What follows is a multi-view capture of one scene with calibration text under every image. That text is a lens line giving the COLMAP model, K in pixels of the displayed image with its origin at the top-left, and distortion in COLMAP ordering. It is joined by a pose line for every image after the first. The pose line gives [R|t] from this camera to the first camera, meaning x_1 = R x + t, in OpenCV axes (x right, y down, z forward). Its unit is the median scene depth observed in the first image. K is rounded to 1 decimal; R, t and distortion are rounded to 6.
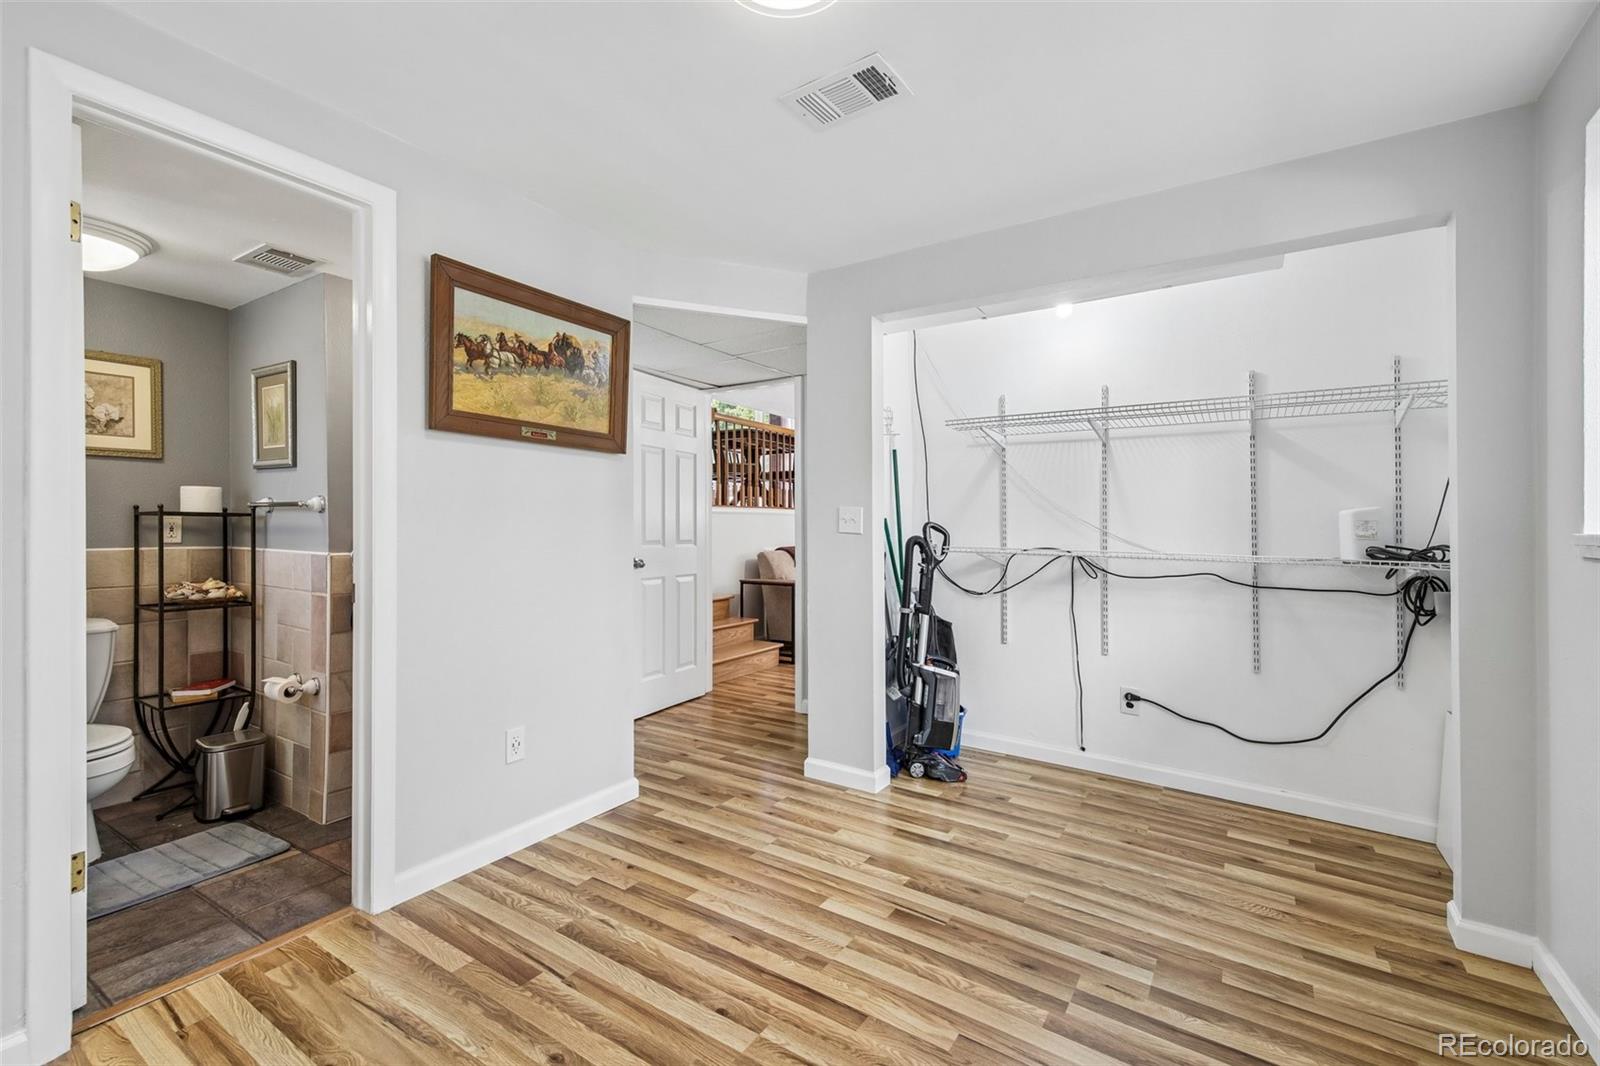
lens RADIAL K [[697.2, 0, 810.9], [0, 697.2, 529.4], [0, 0, 1]] dist [0.007275, -0.008354]
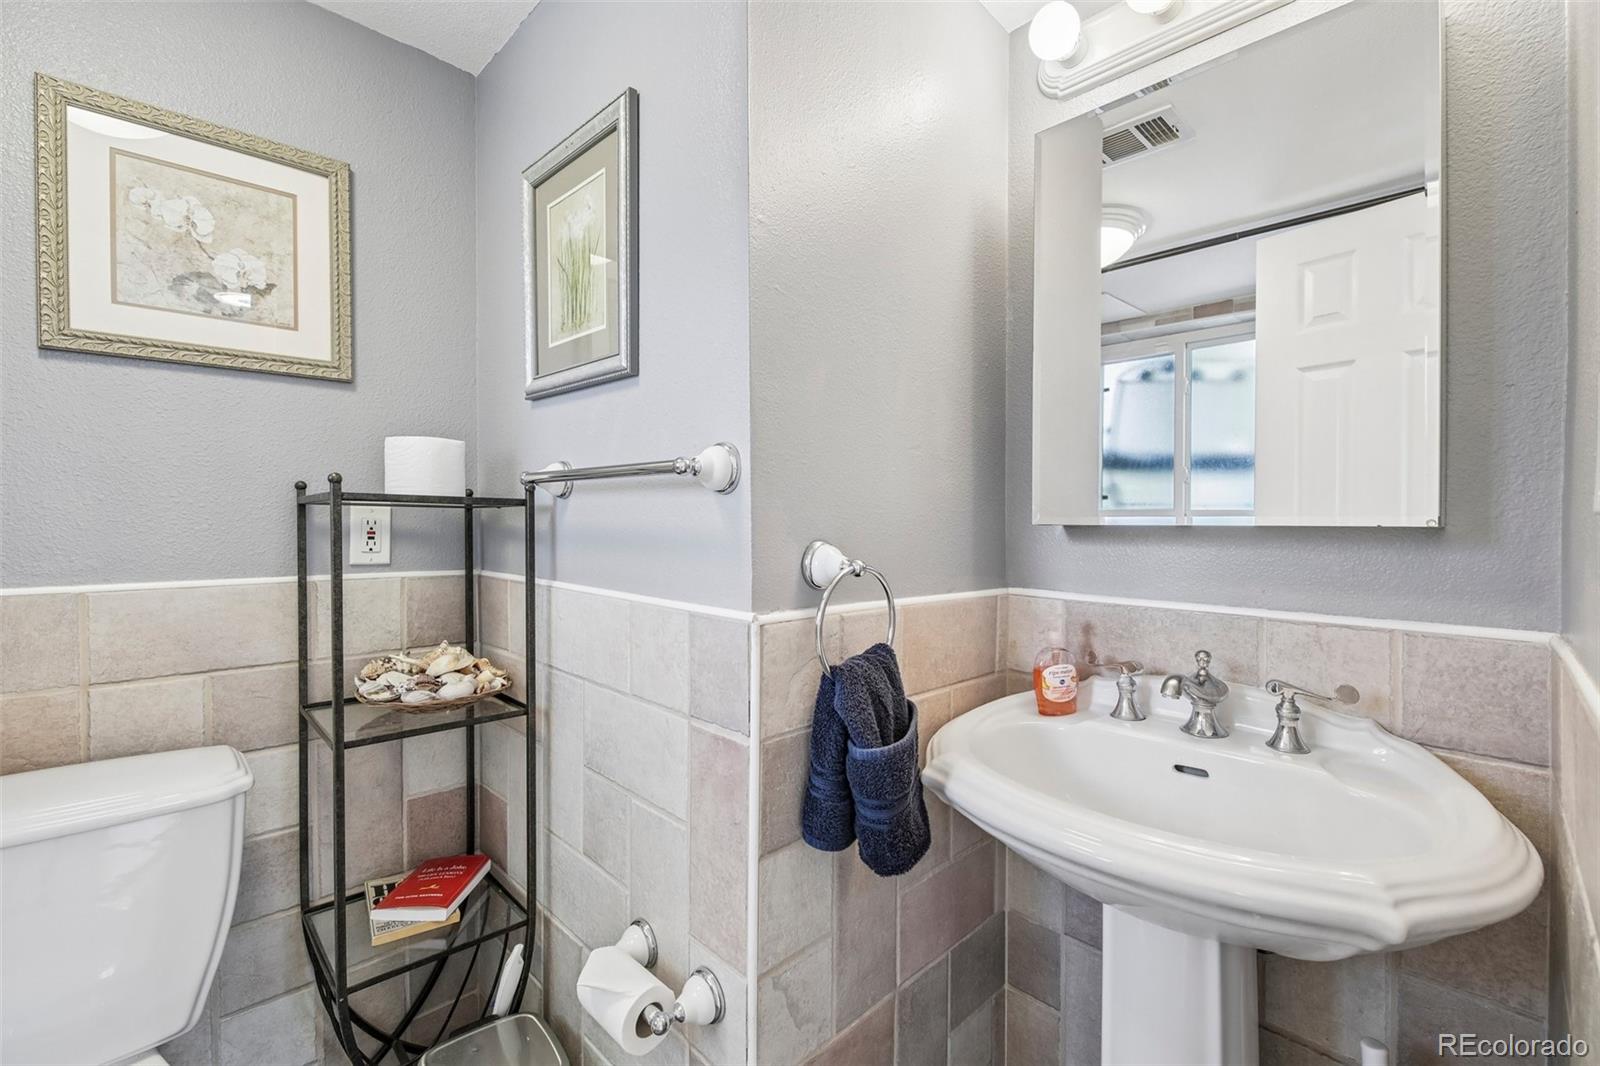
lens RADIAL K [[697.2, 0, 785.1], [0, 697.2, 527.2], [0, 0, 1]] dist [0.007275, -0.008354]
pose [[0.970209, 0.003380, -0.242247, -0.556940], [-0.001250, 0.999959, 0.008948, -0.009963], [0.242267, -0.008379, 0.970173, 0.638383]]
